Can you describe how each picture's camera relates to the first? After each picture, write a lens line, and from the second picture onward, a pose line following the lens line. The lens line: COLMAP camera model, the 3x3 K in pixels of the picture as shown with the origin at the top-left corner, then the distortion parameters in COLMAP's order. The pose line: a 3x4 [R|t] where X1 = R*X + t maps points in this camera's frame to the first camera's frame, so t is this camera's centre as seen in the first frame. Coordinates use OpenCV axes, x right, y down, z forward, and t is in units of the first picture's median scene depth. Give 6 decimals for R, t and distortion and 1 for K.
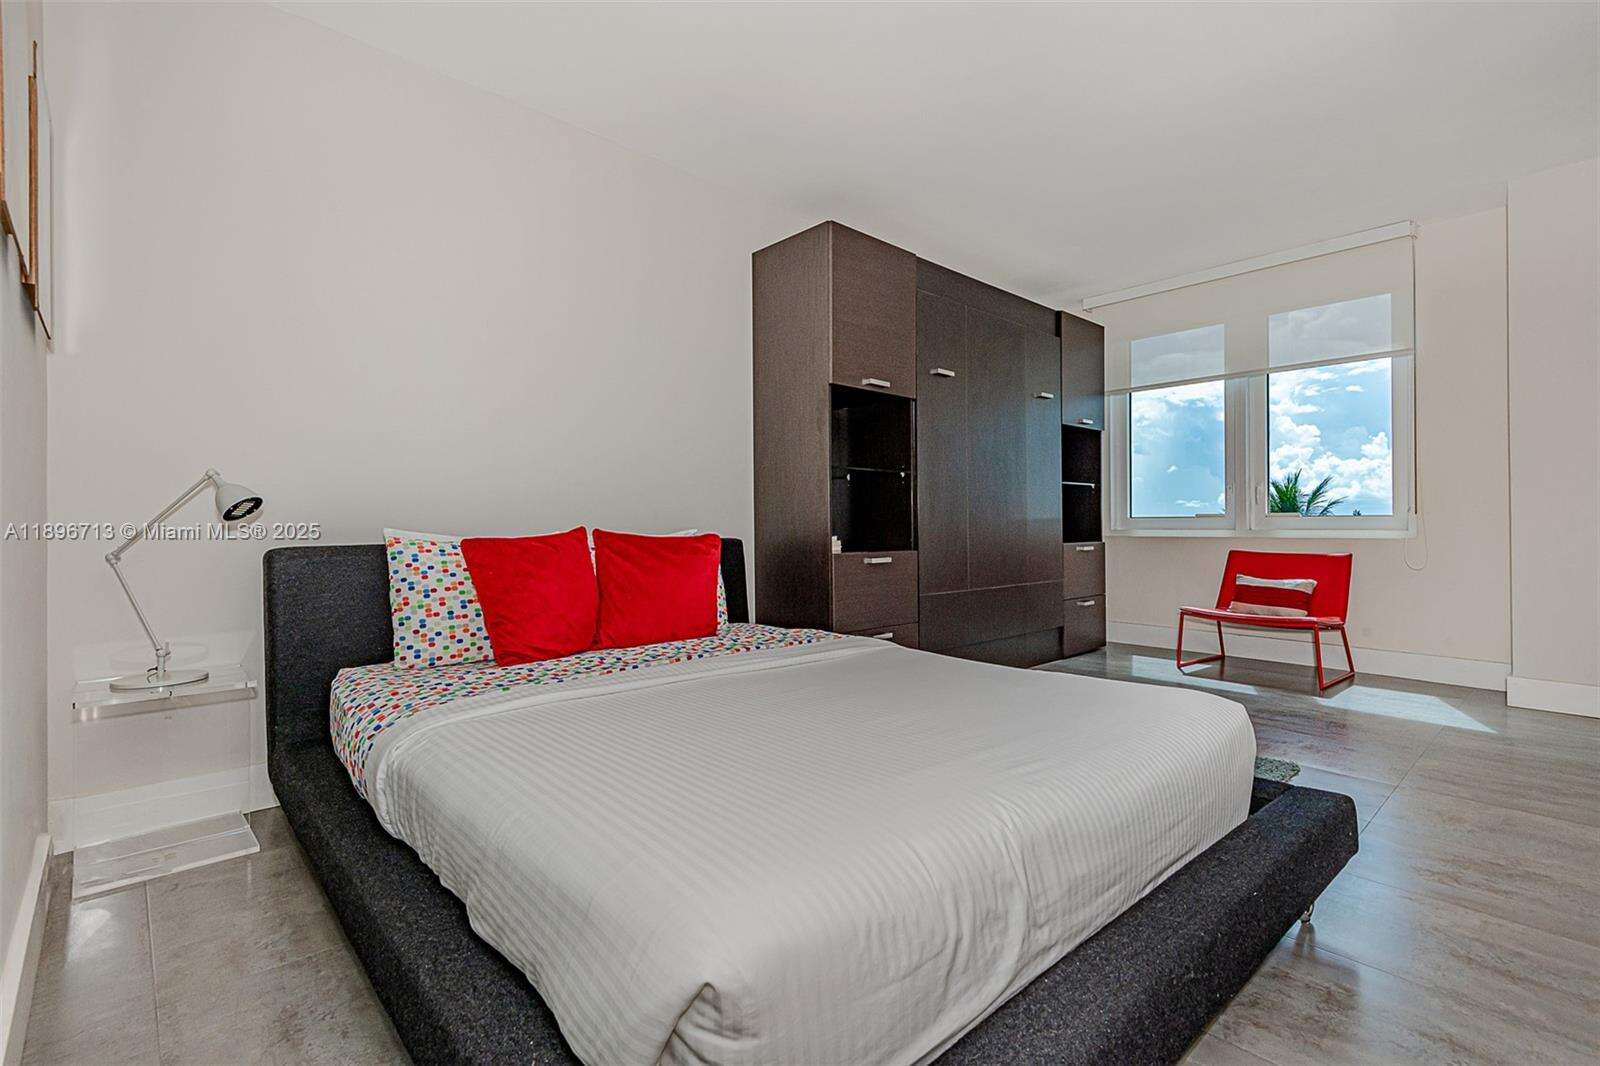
lens RADIAL K [[724.0, 0, 796.2], [0, 724.0, 511.6], [0, 0, 1]] dist [0.006253, -0.000113]
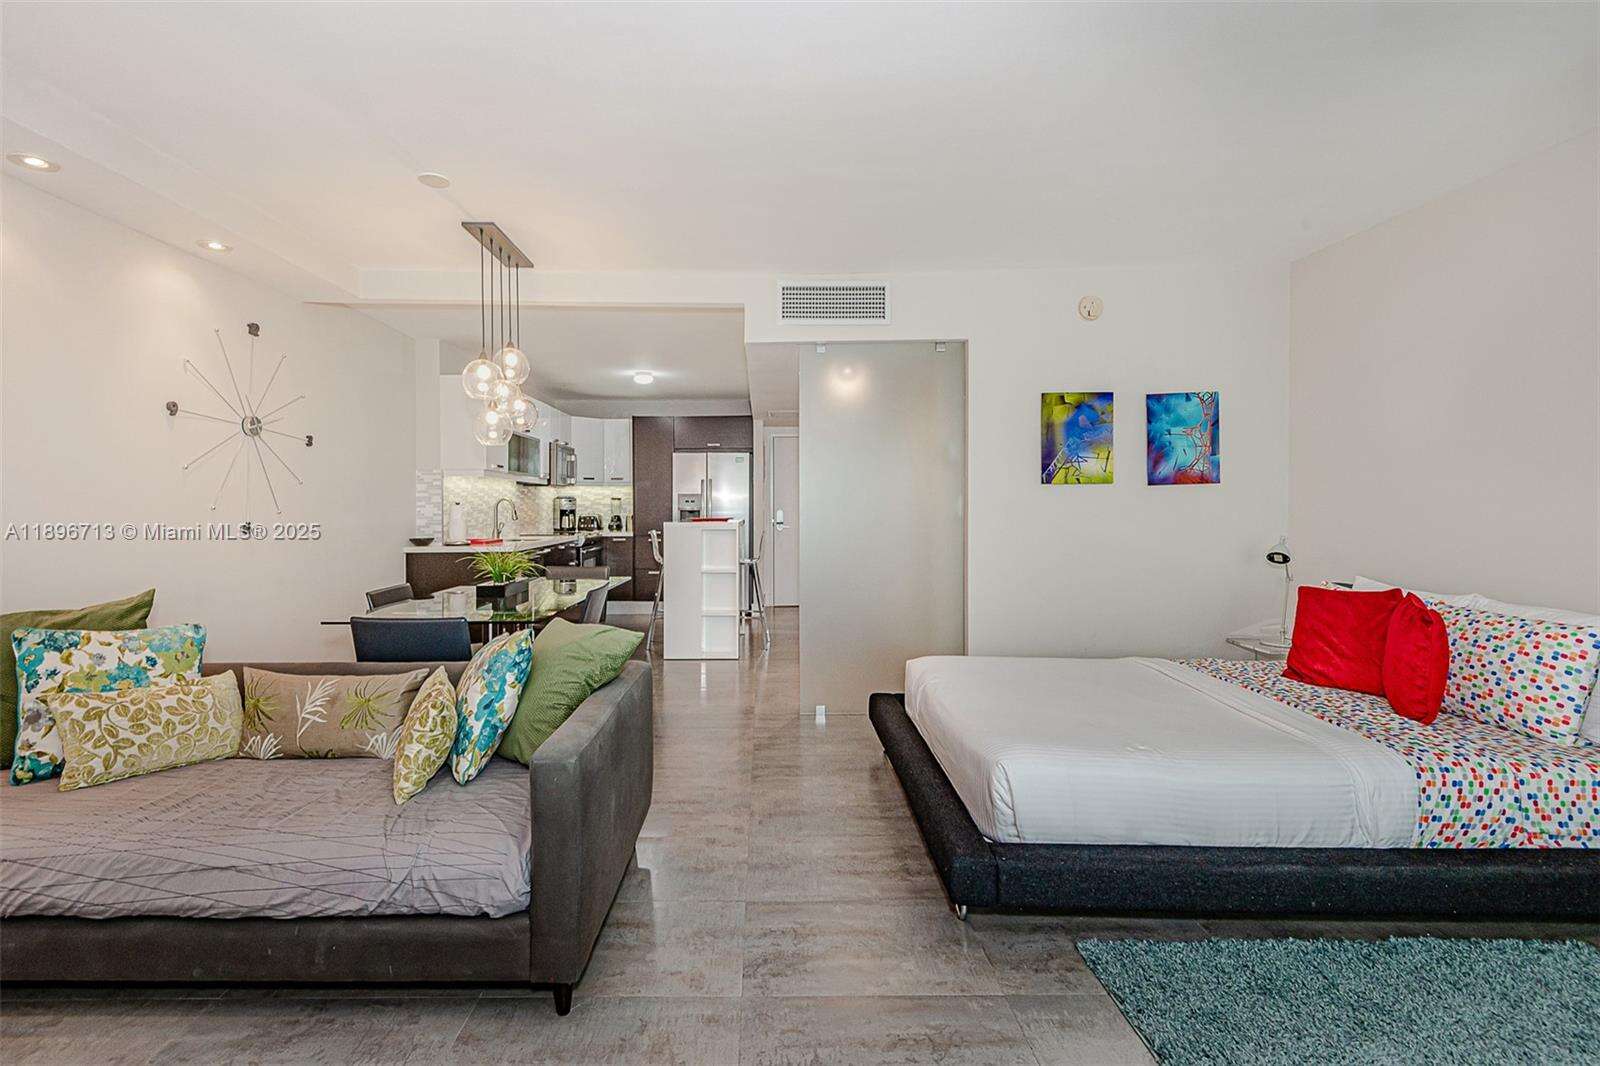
lens RADIAL K [[771.6, 0, 769.2], [0, 771.6, 502.7], [0, 0, 1]] dist [0.034817, -0.017940]
pose [[-0.679806, 0.004812, -0.733377, 0.805660], [0.015254, 0.999855, -0.007579, -0.075964], [0.733234, -0.016339, -0.679780, 0.699142]]
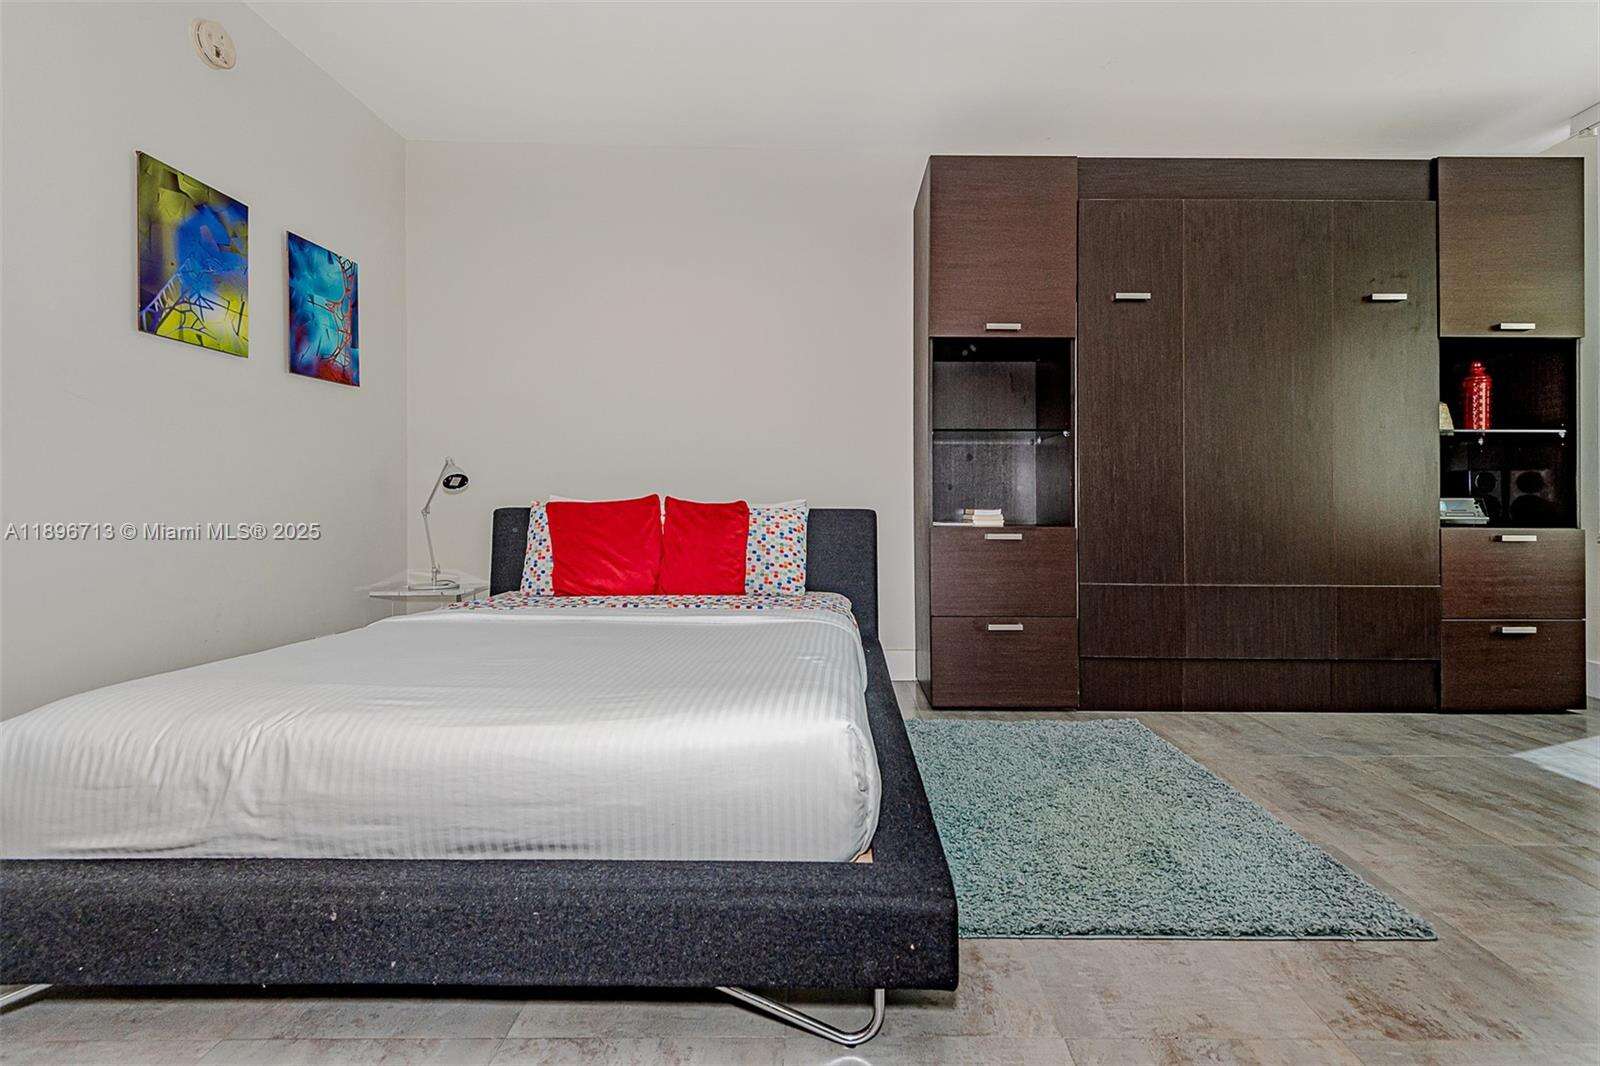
lens RADIAL K [[723.9, 0, 824.8], [0, 723.9, 525.7], [0, 0, 1]] dist [0.005526, -0.000276]
pose [[0.734468, 0.025808, -0.678152, 0.463465], [0.004267, 0.999081, 0.042642, 0.014298], [0.678630, -0.034213, 0.733683, 0.187505]]
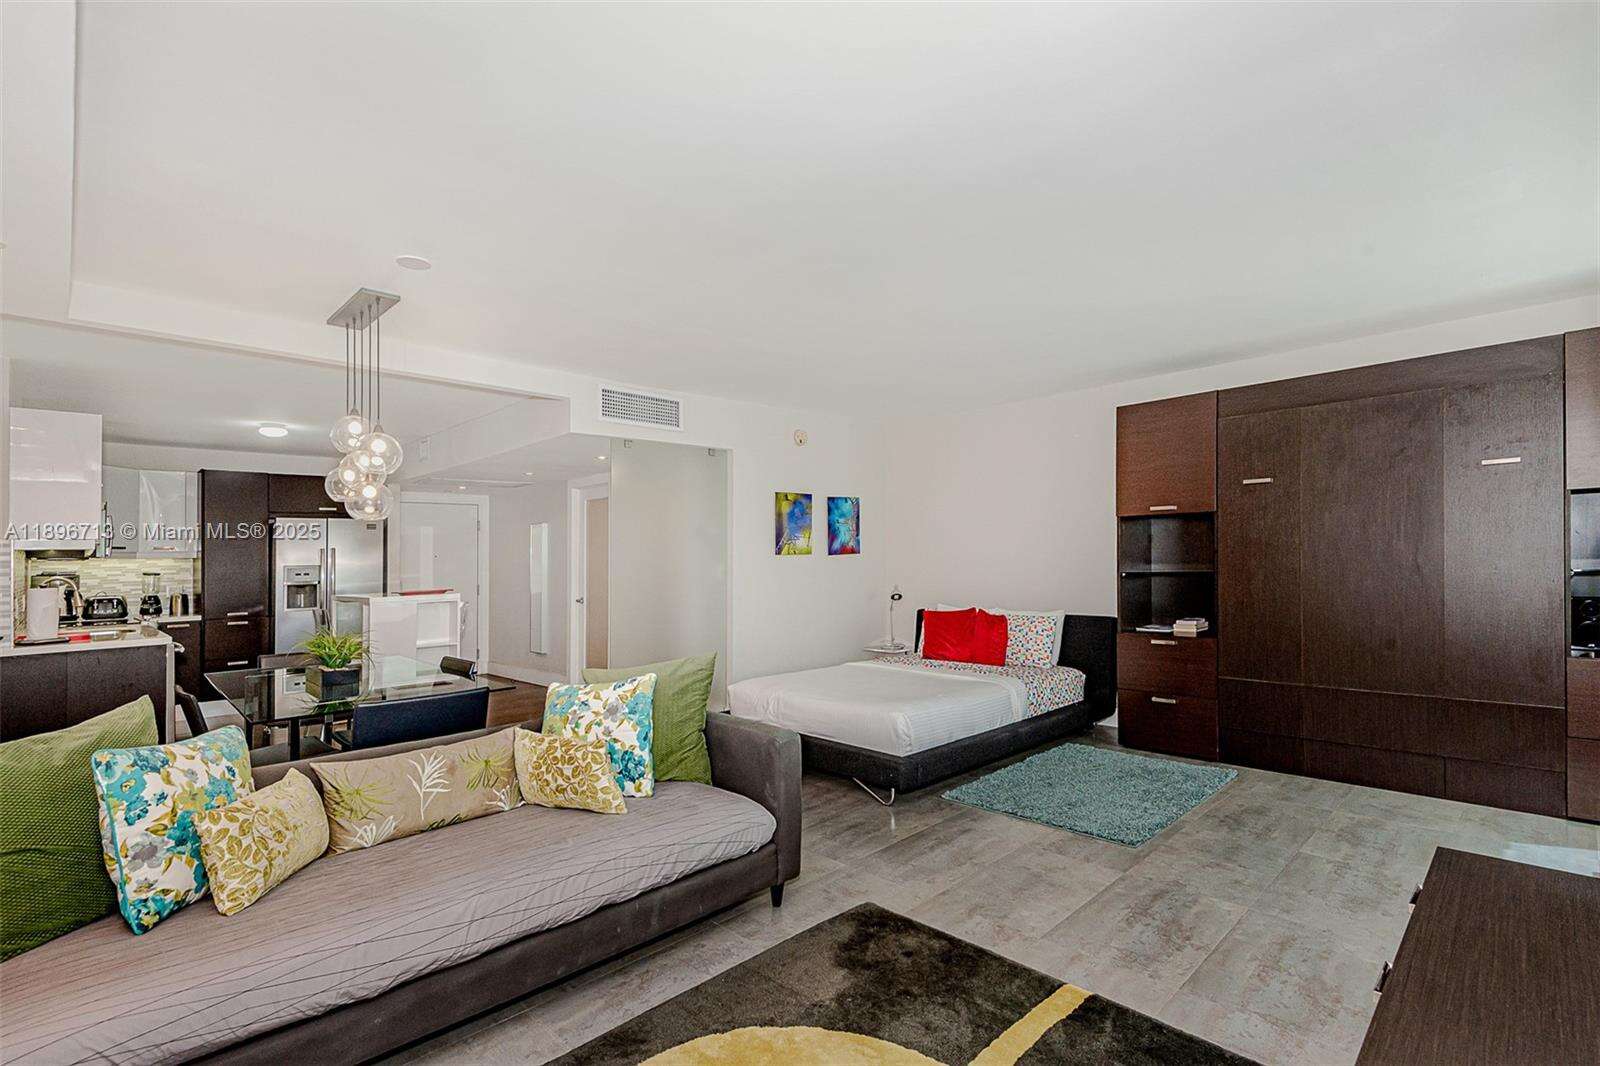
lens RADIAL K [[733.3, 0, 888.2], [0, 733.3, 537.5], [0, 0, 1]] dist [0.008148, -0.000642]
pose [[0.090737, -0.026149, -0.995532, 1.242017], [0.034588, 0.999135, -0.023091, -0.097750], [0.995274, -0.032338, 0.091563, 0.332782]]
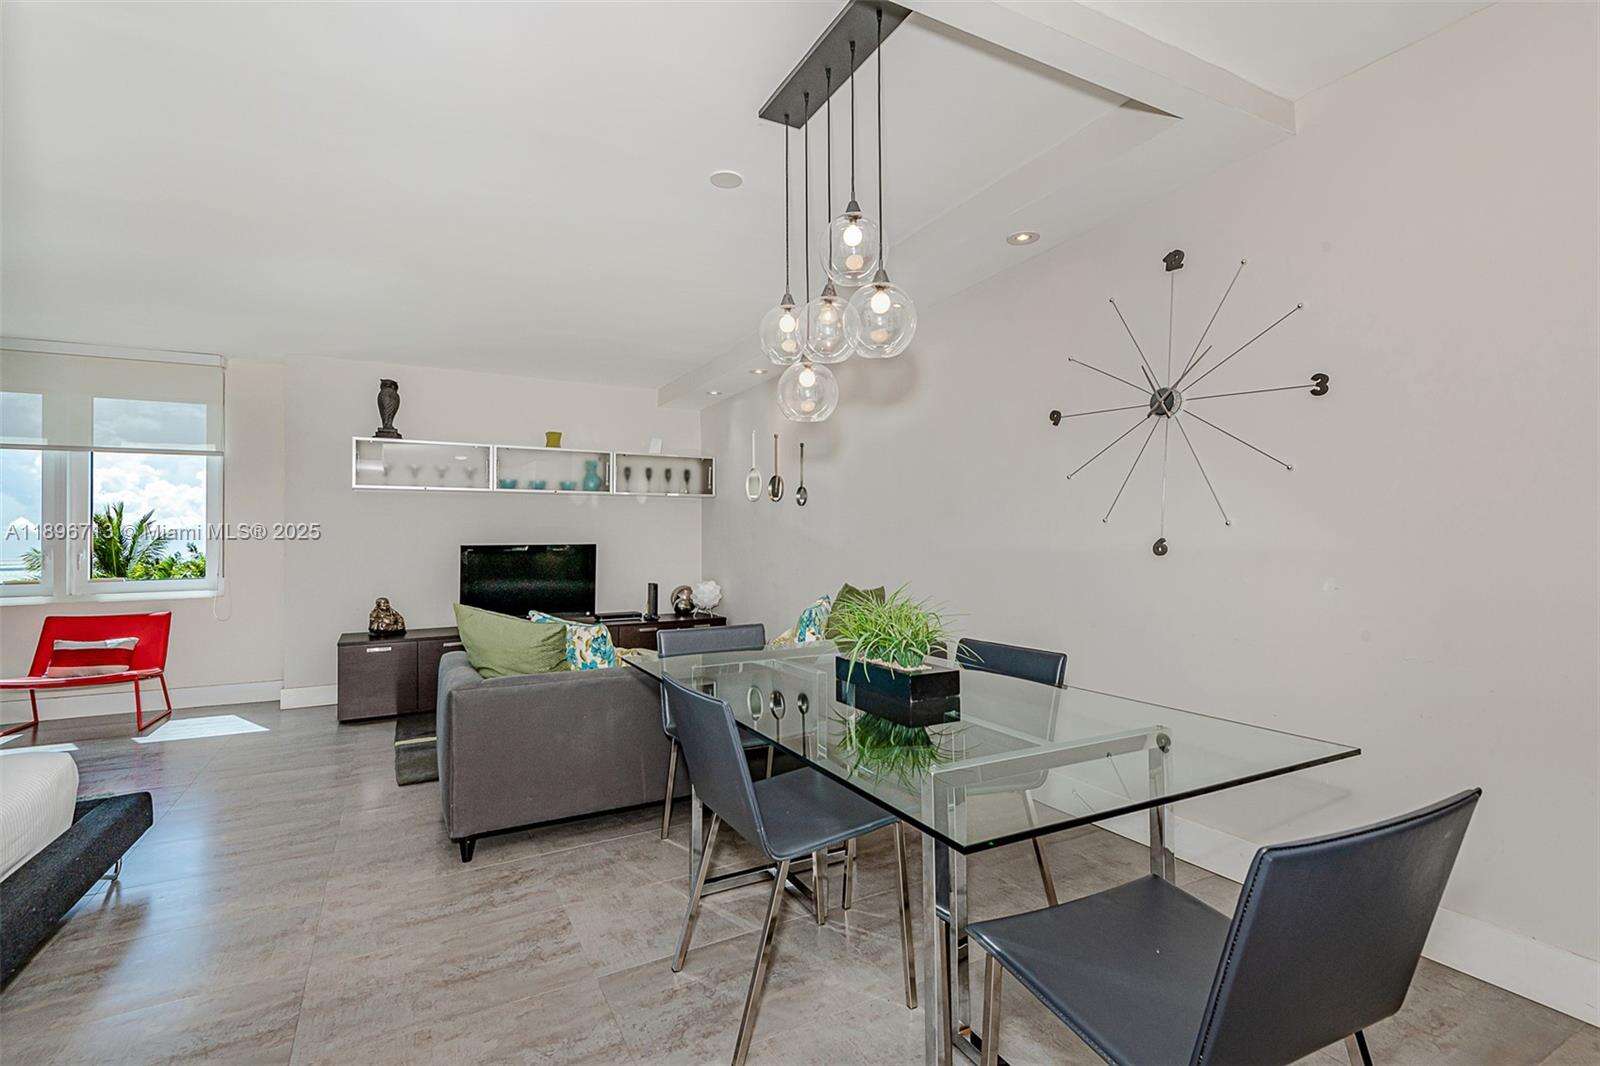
lens RADIAL K [[732.3, 0, 809.9], [0, 732.3, 535.6], [0, 0, 1]] dist [0.002852, 0.000187]
pose [[0.217434, 0.009183, 0.976032, -0.210741], [-0.006829, 0.999946, -0.007886, -0.070477], [-0.976051, -0.004951, 0.217485, -0.322217]]
